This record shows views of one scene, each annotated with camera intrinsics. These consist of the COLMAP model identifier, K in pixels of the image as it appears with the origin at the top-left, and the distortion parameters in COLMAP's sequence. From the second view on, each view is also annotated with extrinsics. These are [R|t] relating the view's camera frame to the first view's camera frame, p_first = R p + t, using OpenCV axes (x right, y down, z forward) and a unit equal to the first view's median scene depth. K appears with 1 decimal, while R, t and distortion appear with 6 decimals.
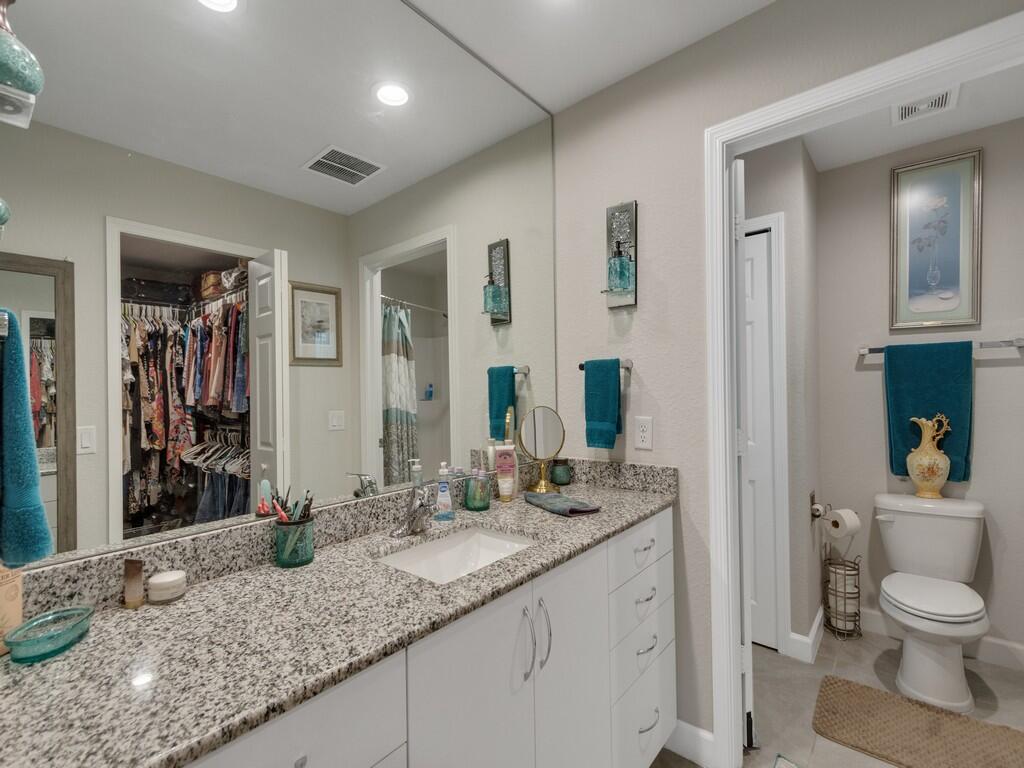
lens RADIAL K [[462.5, 0, 494.8], [0, 462.5, 400.1], [0, 0, 1]] dist [0.010068, -0.000486]
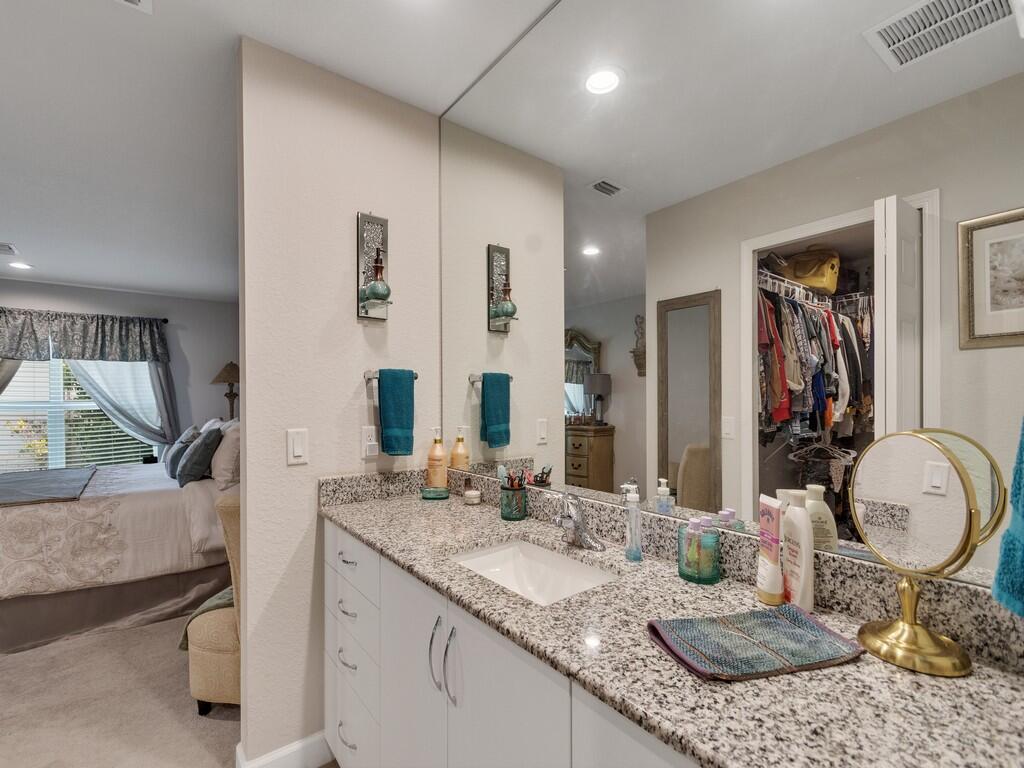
lens RADIAL K [[447.5, 0, 490.9], [0, 447.5, 397.3], [0, 0, 1]] dist [-0.002339, -0.000910]
pose [[-0.216772, 0.014775, -0.976111, 0.887867], [0.008587, 0.999876, 0.013228, -0.041377], [0.976185, -0.005514, -0.216871, 1.179688]]
